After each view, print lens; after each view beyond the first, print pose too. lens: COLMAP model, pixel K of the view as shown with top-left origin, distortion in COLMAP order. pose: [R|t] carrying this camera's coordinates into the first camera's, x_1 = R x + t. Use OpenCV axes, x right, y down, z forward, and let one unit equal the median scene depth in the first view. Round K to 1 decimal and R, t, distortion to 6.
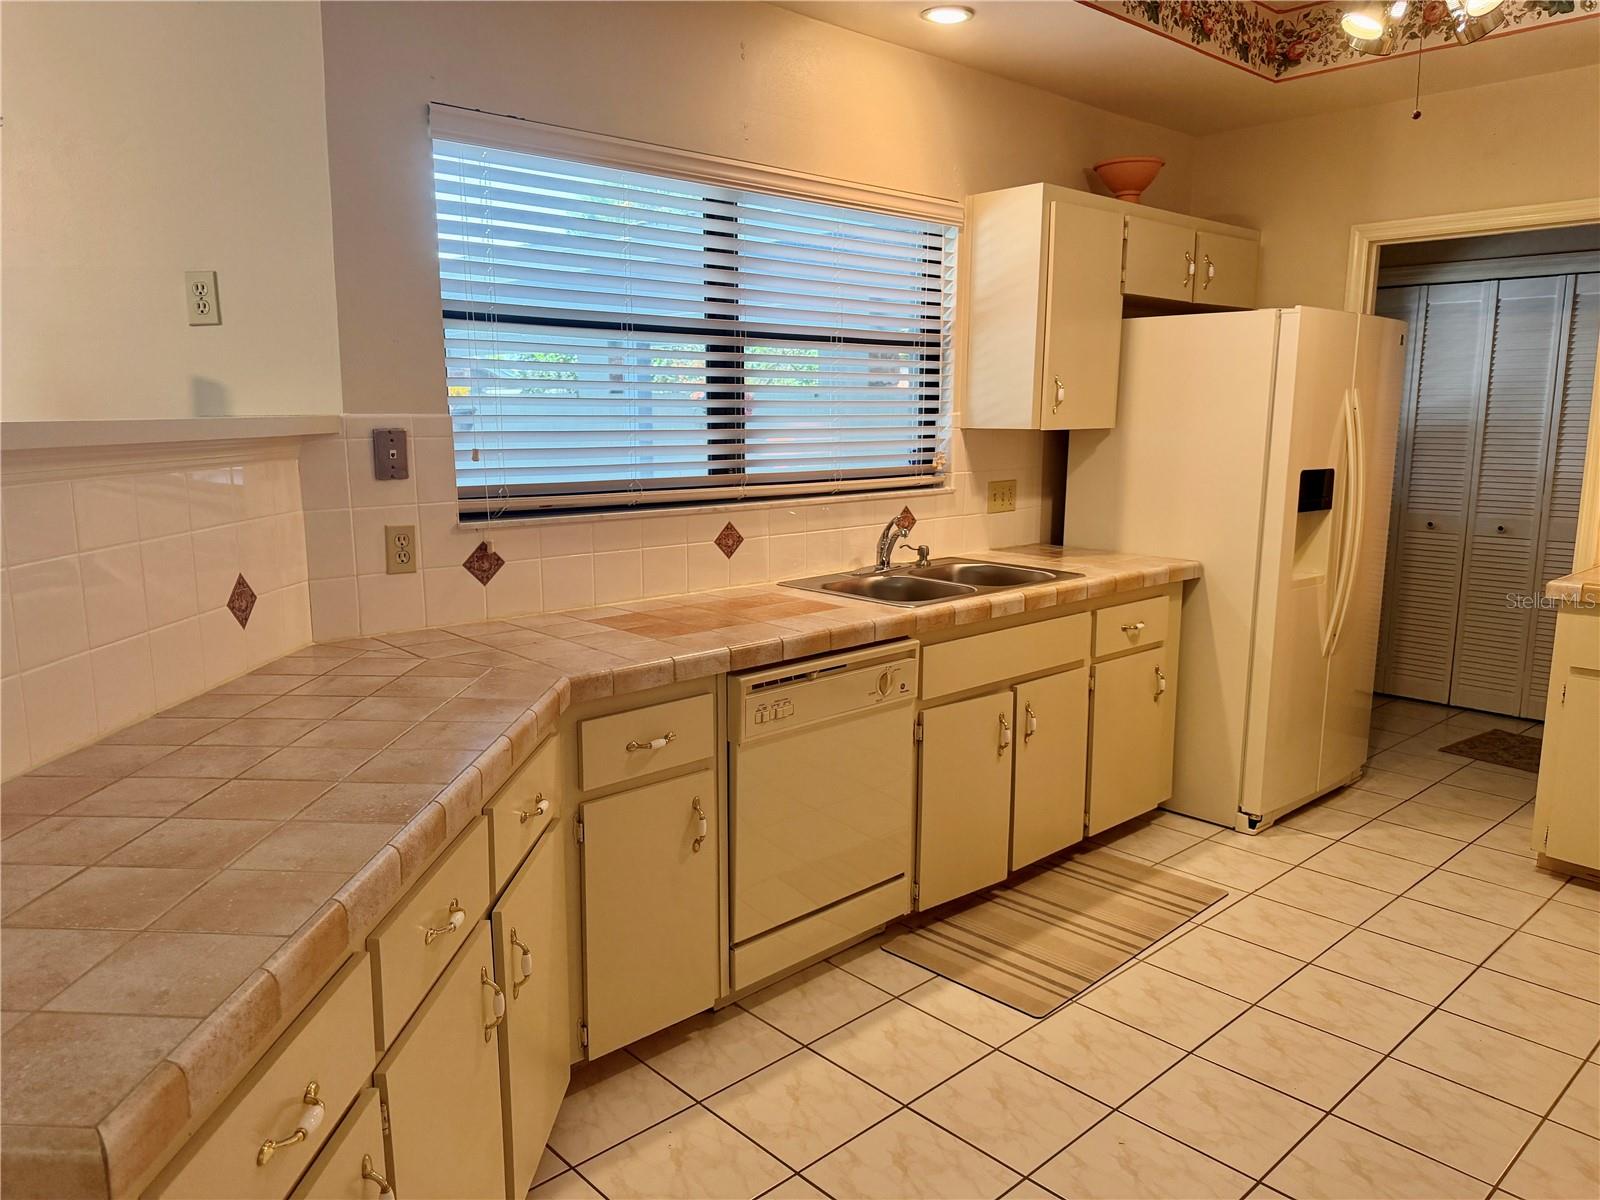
lens RADIAL K [[1143.3, 0, 793.4], [0, 1143.3, 597.5], [0, 0, 1]] dist [0.046989, -0.052986]
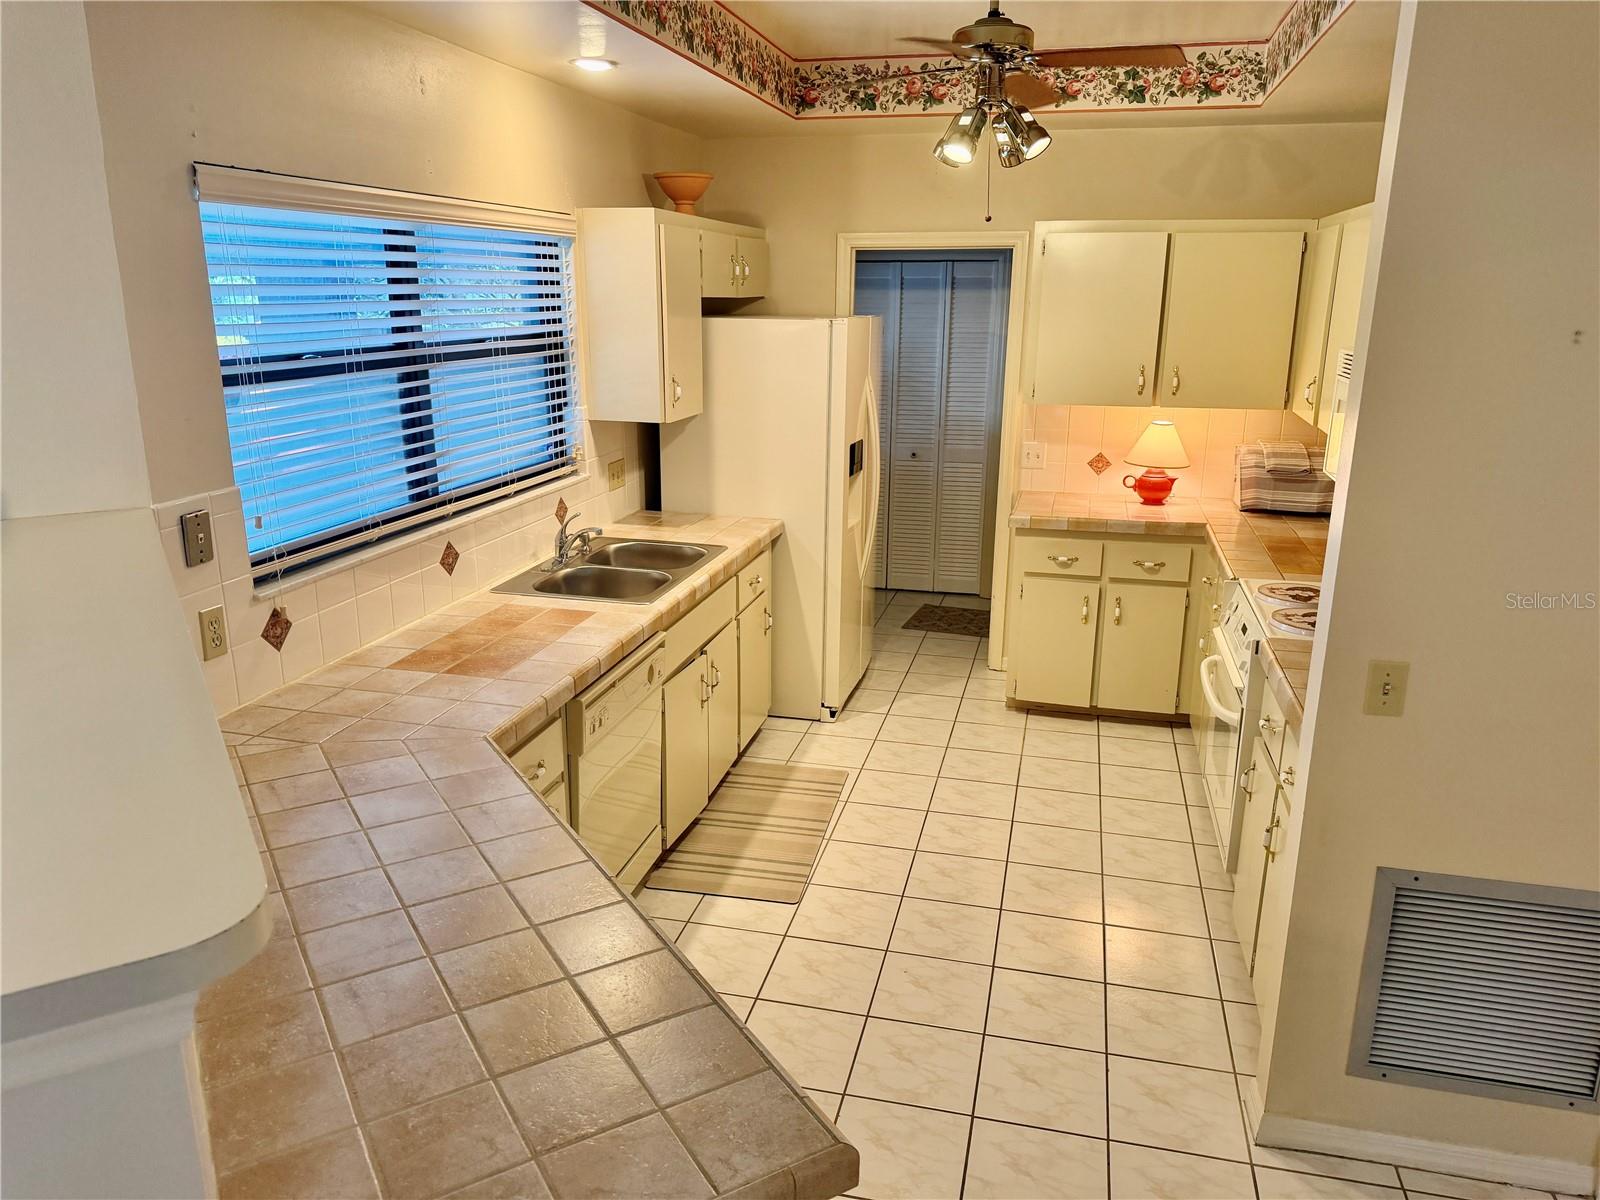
lens RADIAL K [[1143.3, 0, 784.8], [0, 1143.3, 610.9], [0, 0, 1]] dist [0.046989, -0.052986]
pose [[0.833126, -0.151341, 0.531975, -0.336461], [0.086642, 0.985672, 0.144723, -0.117908], [-0.546255, -0.074481, 0.834301, -0.049488]]
